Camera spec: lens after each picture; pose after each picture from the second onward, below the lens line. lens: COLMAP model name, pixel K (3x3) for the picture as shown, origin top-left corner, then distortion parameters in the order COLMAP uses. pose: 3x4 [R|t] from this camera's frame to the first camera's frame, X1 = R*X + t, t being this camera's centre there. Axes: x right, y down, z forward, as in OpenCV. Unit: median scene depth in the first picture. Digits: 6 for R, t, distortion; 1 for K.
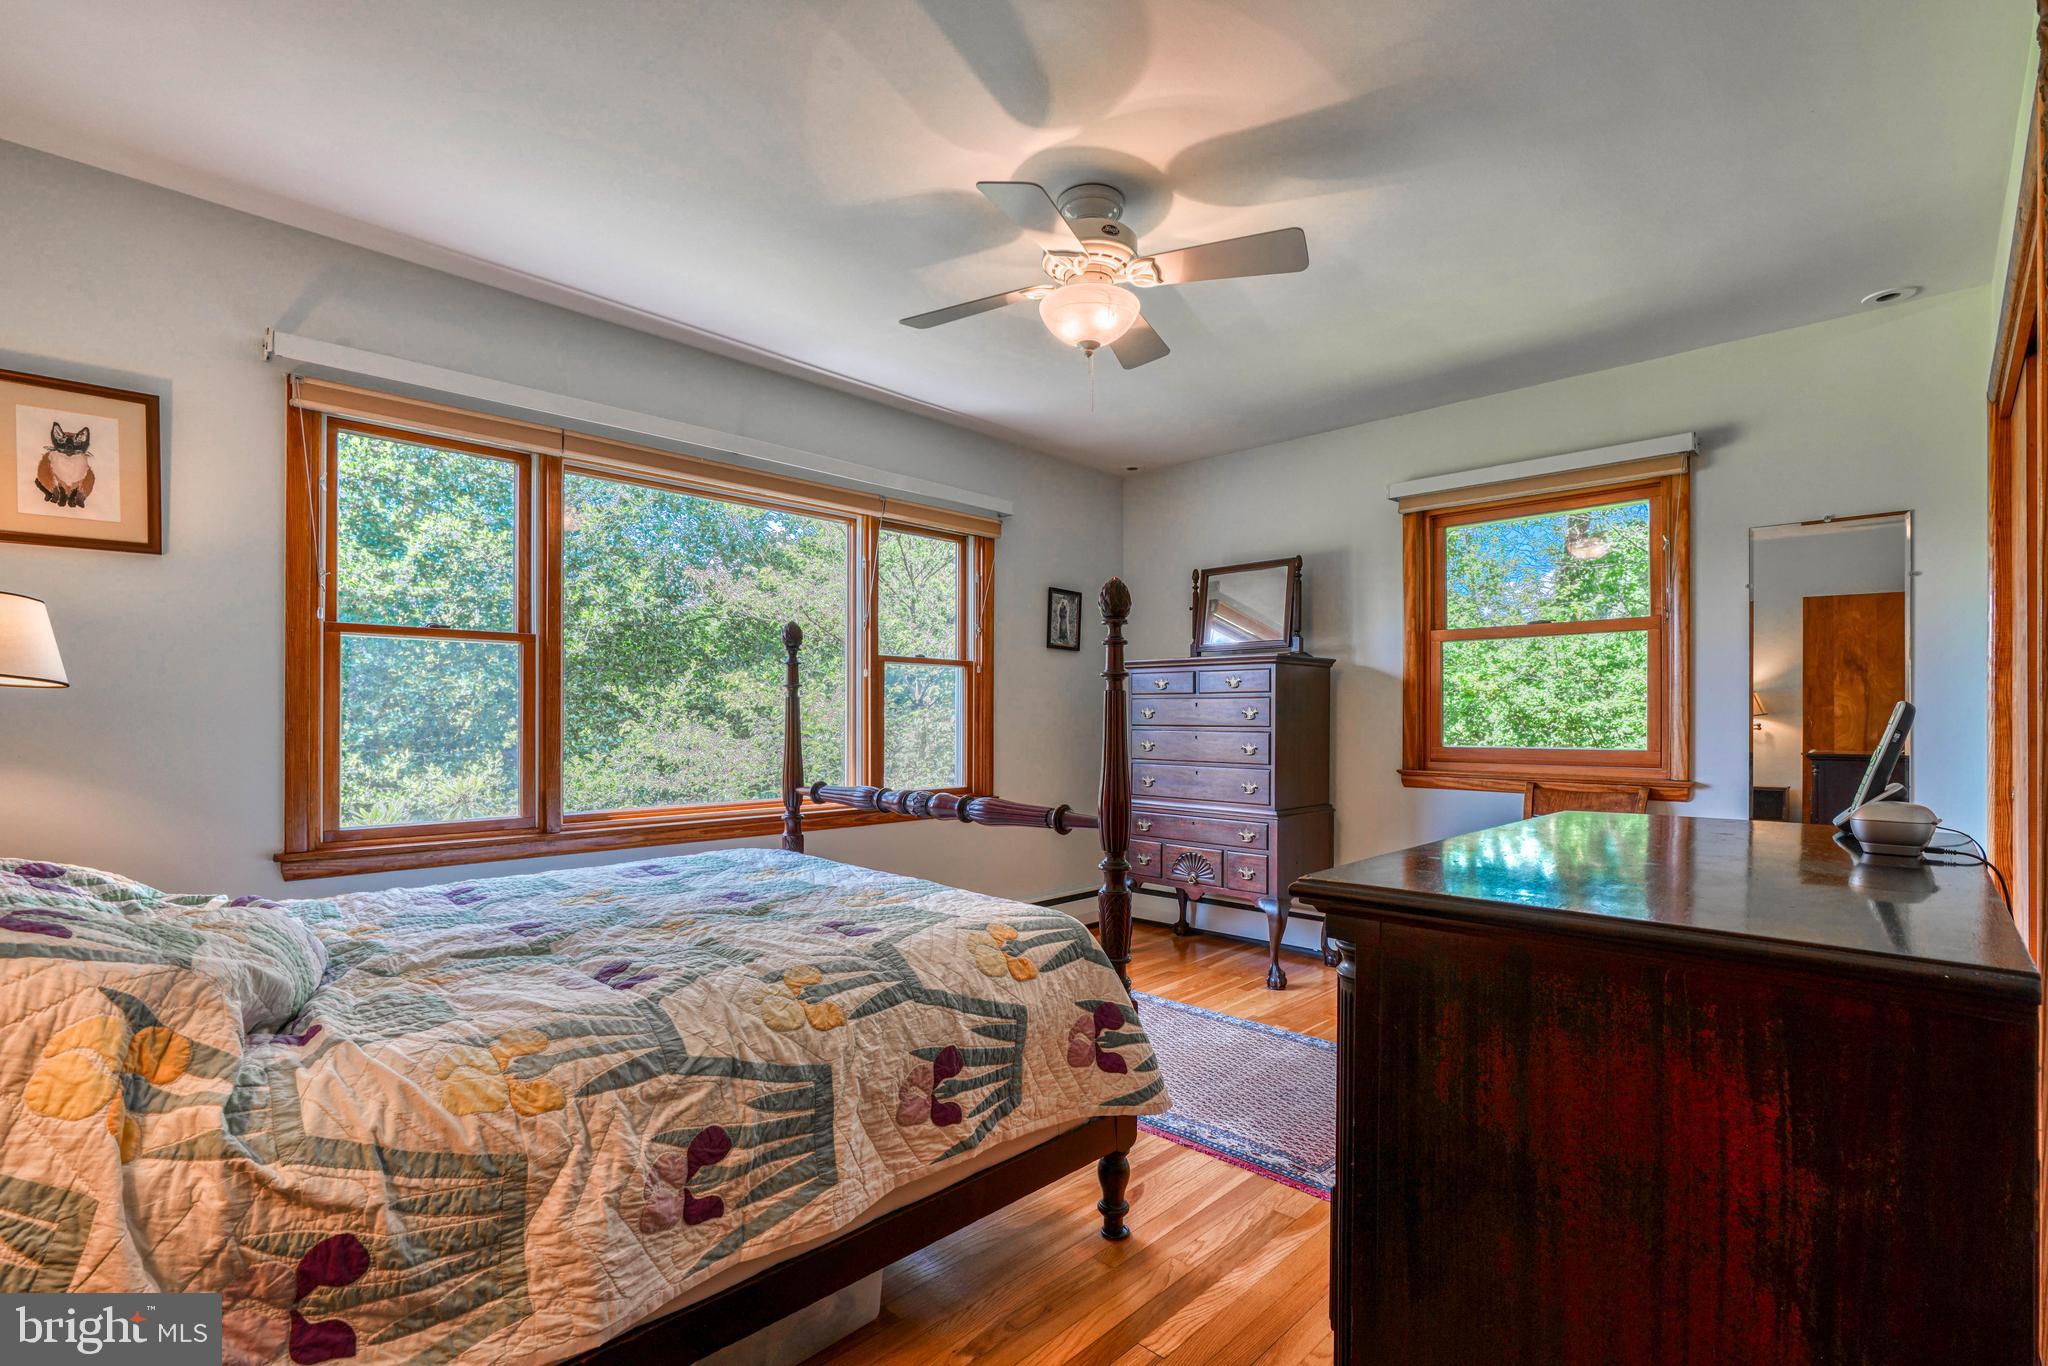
lens RADIAL K [[959.9, 0, 969.9], [0, 959.9, 711.2], [0, 0, 1]] dist [-0.001149, 0.000342]
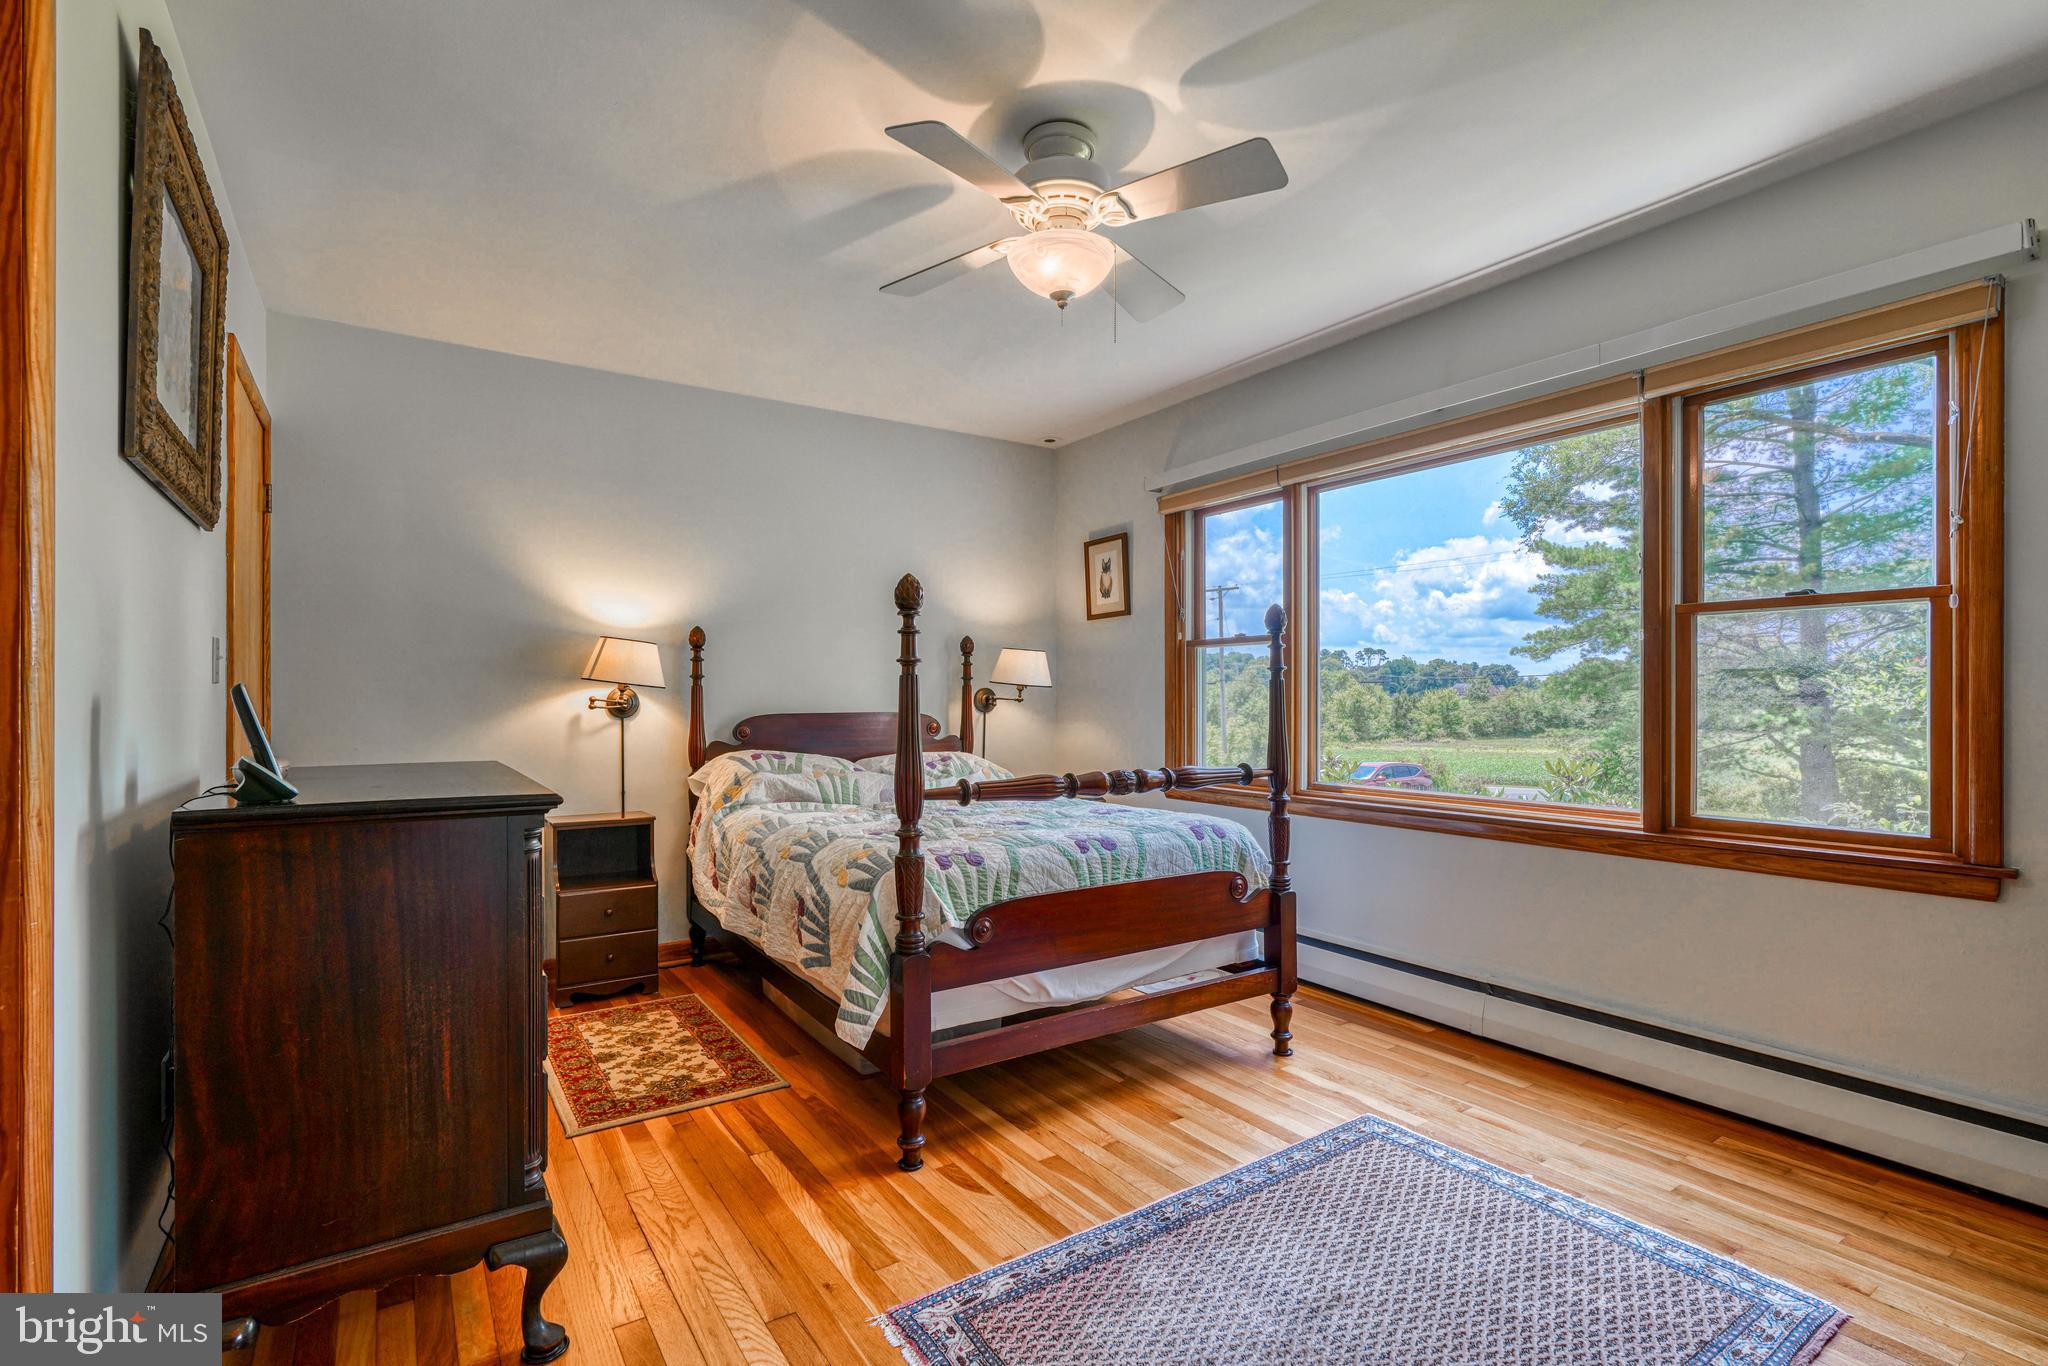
lens RADIAL K [[928.6, 0, 1020.6], [0, 928.6, 691.7], [0, 0, 1]] dist [-0.003986, 0.000582]
pose [[-0.188454, -0.006613, -0.982060, 0.713432], [0.006196, 0.999949, -0.007922, 0.002641], [0.982062, -0.007578, -0.188404, 0.801342]]
